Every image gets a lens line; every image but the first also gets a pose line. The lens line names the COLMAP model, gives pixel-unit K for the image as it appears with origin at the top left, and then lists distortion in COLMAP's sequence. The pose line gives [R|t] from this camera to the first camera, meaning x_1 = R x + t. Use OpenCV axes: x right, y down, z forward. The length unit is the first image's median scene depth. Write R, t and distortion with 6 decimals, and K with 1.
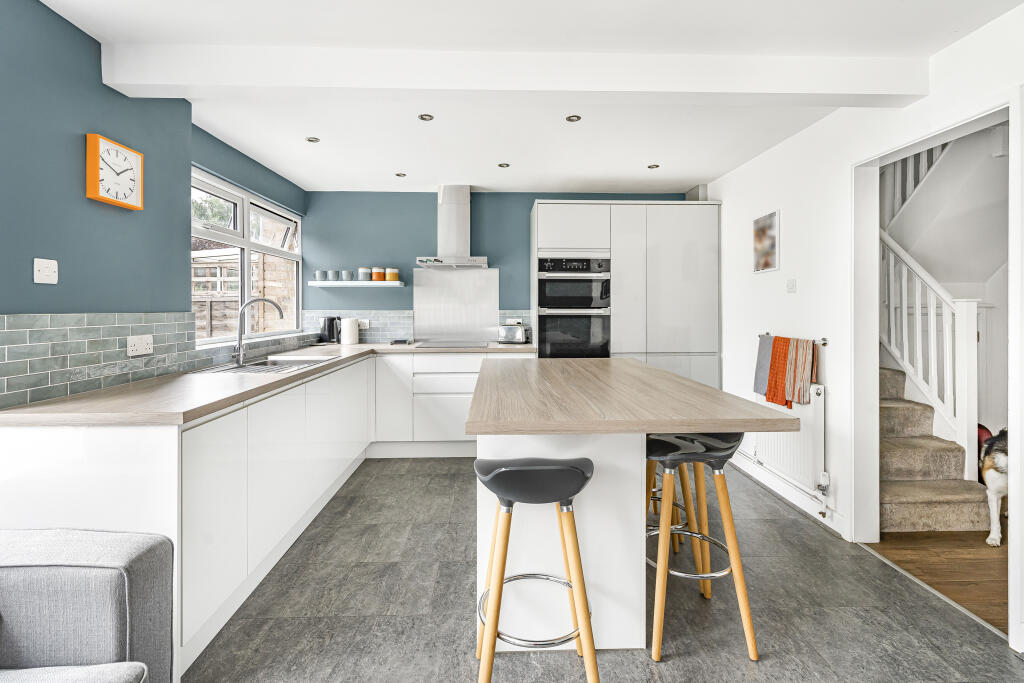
lens RADIAL K [[470.3, 0, 510.8], [0, 470.3, 311.4], [0, 0, 1]] dist [0.004503, -0.005470]
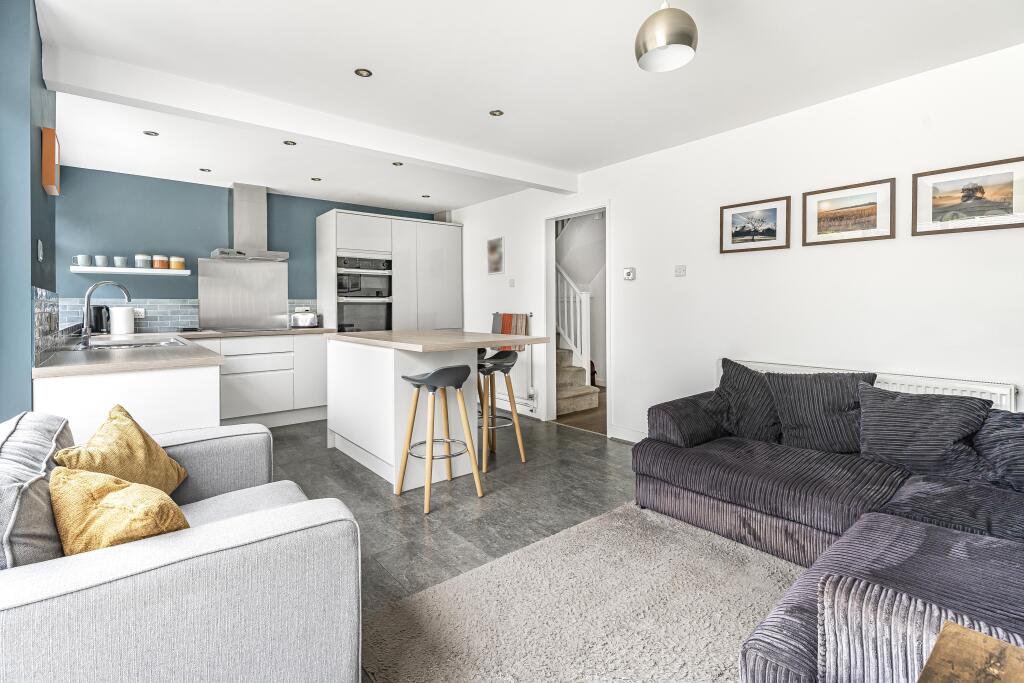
lens RADIAL K [[470.3, 0, 510.8], [0, 470.3, 311.4], [0, 0, 1]] dist [0.004503, -0.005470]
pose [[0.795912, -0.011209, 0.605308, -0.324530], [0.010124, 0.999935, 0.005205, 0.029335], [-0.605328, 0.001986, 0.795974, -0.254979]]
